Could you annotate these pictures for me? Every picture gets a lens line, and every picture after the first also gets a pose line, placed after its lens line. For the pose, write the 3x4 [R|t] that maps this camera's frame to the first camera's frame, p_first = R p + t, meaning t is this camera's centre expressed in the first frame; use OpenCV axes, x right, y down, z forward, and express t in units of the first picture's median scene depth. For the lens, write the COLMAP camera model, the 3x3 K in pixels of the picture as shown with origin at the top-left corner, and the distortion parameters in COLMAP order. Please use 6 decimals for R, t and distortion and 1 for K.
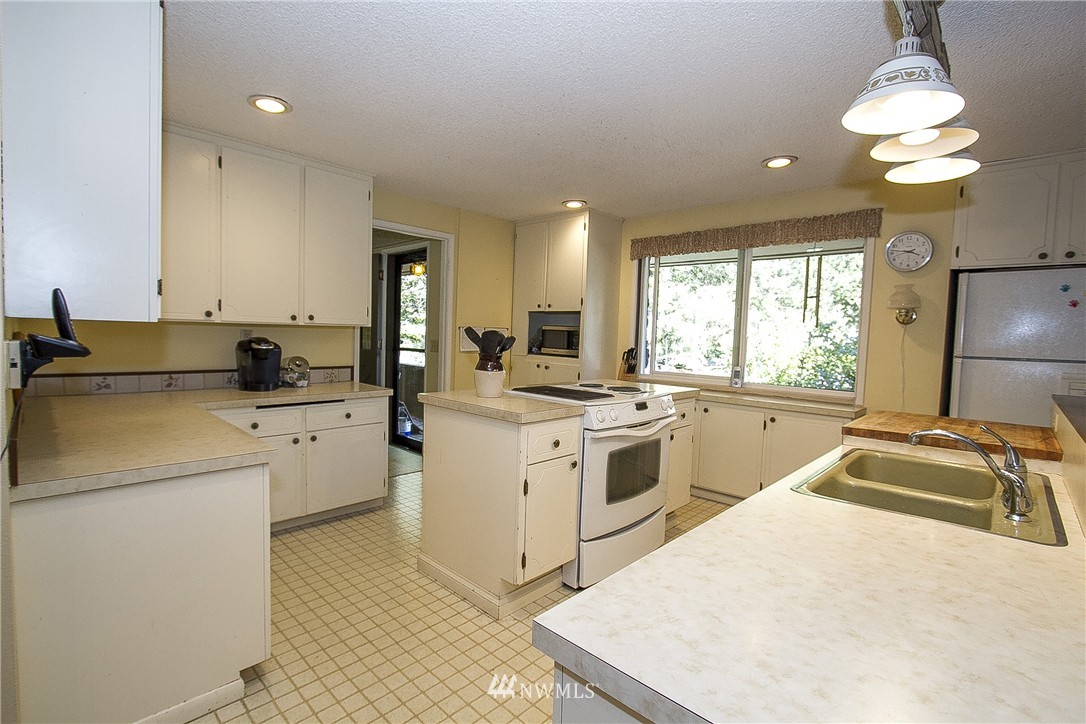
lens RADIAL K [[506.7, 0, 543.0], [0, 506.7, 362.0], [0, 0, 1]] dist [-0.000187, 0.000270]
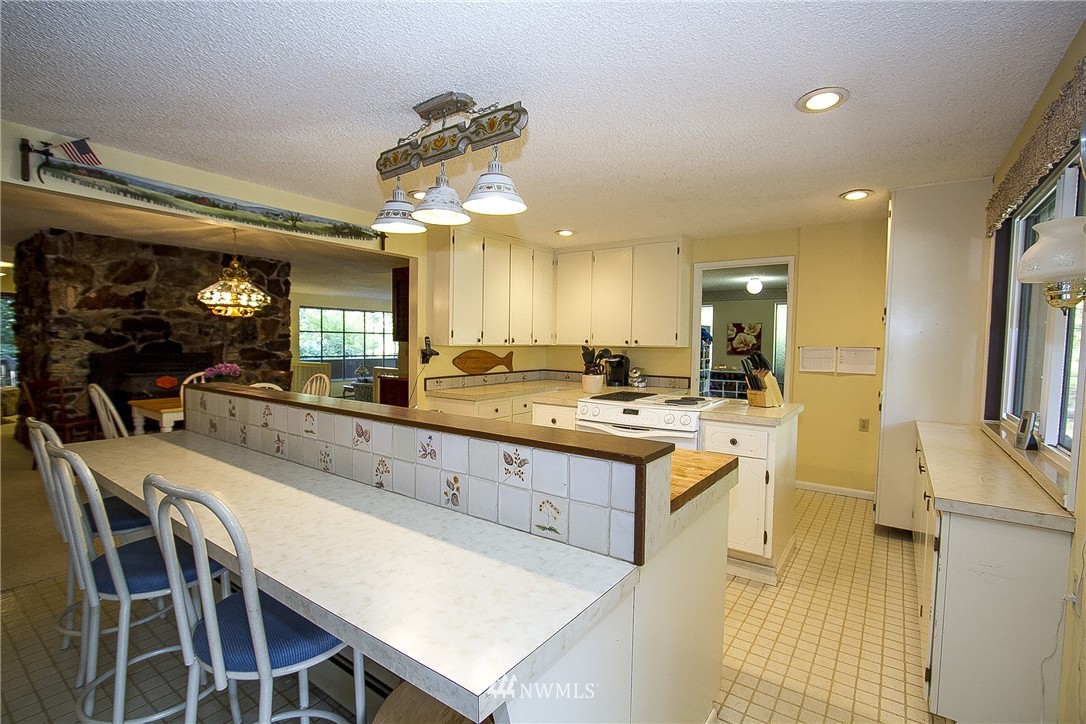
lens RADIAL K [[506.7, 0, 543.0], [0, 506.7, 362.0], [0, 0, 1]] dist [-0.000187, 0.000270]
pose [[0.109413, 0.008854, -0.993957, 1.093009], [-0.066468, 0.997787, 0.001571, -0.010485], [0.991772, 0.065895, 0.109759, 0.581308]]
